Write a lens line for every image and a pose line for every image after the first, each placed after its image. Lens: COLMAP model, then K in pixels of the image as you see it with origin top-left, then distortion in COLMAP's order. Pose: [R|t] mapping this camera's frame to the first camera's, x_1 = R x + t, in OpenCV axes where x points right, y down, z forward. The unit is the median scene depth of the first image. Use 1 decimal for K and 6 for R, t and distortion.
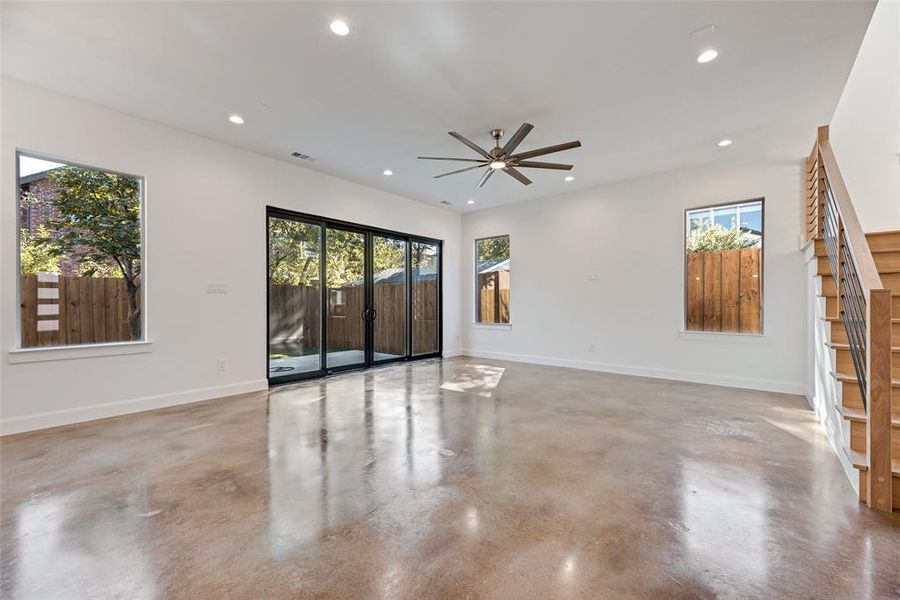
lens RADIAL K [[359.2, 0, 451.7], [0, 359.2, 301.6], [0, 0, 1]] dist [0.000888, -0.000248]
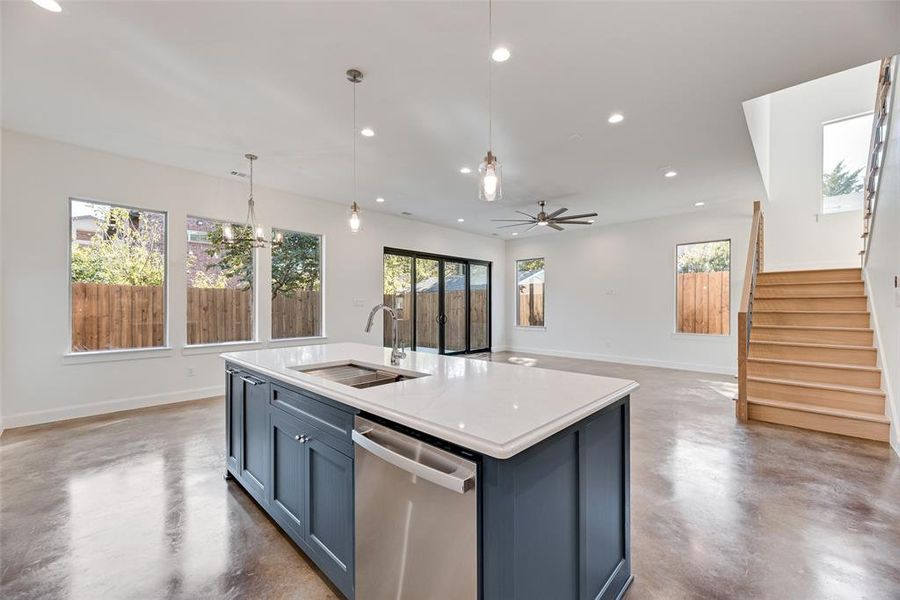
lens RADIAL K [[359.2, 0, 451.9], [0, 359.2, 301.7], [0, 0, 1]] dist [0.000888, -0.000248]
pose [[0.998340, 0.001976, -0.057570, -0.110737], [-0.002143, 0.999994, -0.002839, -0.026673], [0.057564, 0.002958, 0.998337, -0.360114]]
